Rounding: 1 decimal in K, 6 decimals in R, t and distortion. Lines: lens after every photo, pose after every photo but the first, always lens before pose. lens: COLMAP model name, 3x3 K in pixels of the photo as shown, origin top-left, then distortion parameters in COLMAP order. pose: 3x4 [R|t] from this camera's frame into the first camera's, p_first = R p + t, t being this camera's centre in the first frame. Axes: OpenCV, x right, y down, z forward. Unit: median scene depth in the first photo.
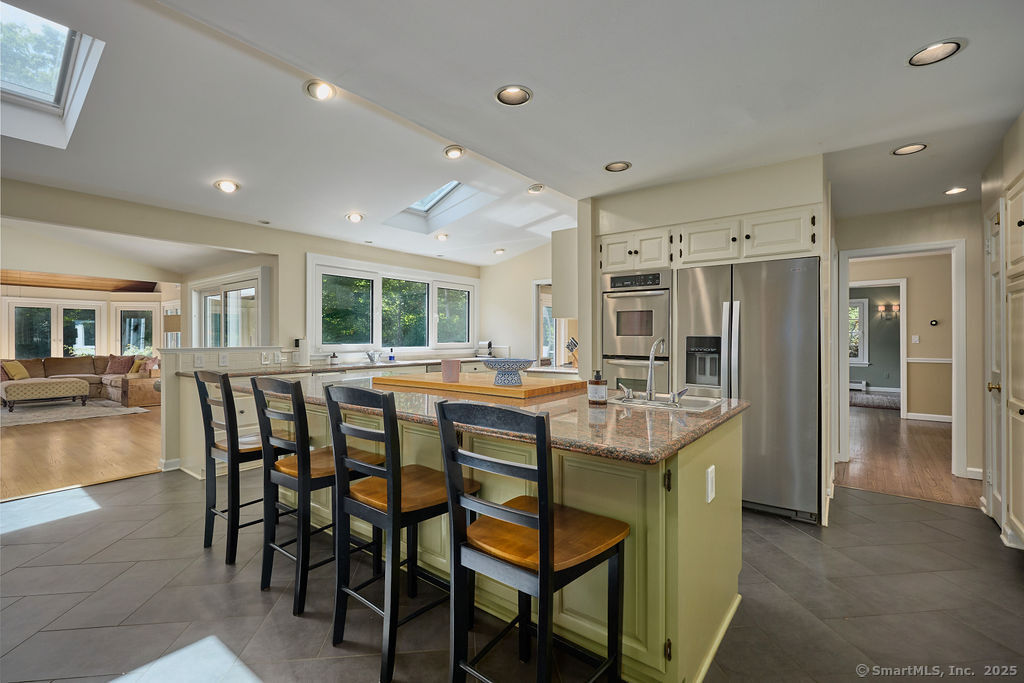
lens RADIAL K [[452.6, 0, 510.9], [0, 452.6, 337.4], [0, 0, 1]] dist [0.001944, 0.000160]
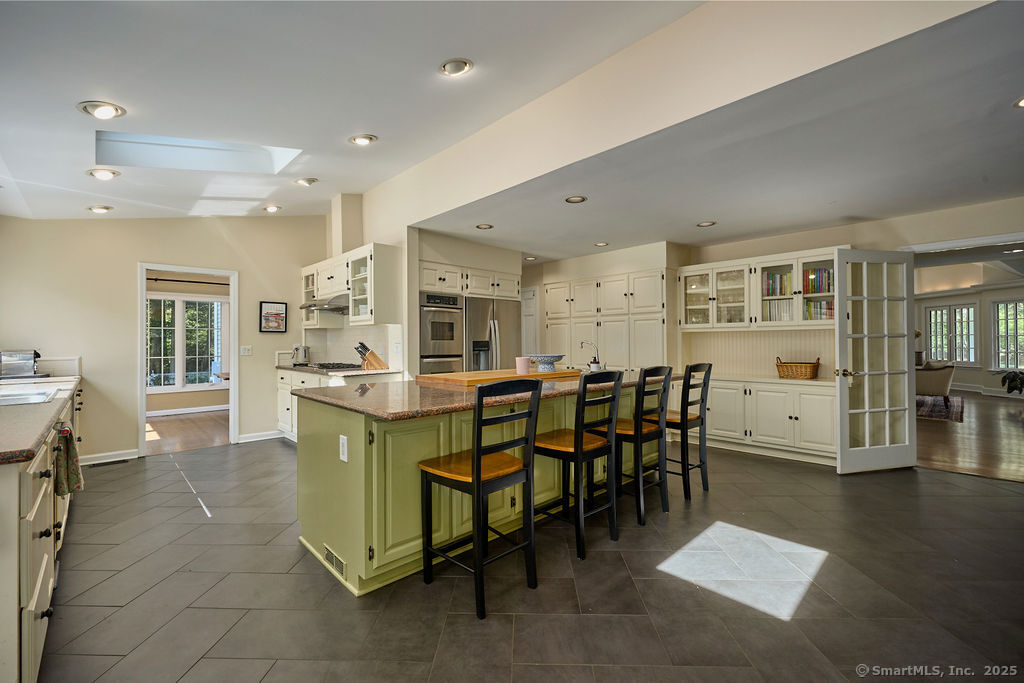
lens RADIAL K [[432.3, 0, 514.9], [0, 432.3, 341.9], [0, 0, 1]] dist [0.000612, 0.000415]
pose [[0.124189, -0.001134, 0.992258, -1.018033], [0.004409, 0.999990, 0.000591, 0.002138], [-0.992249, 0.004301, 0.124193, 0.634405]]
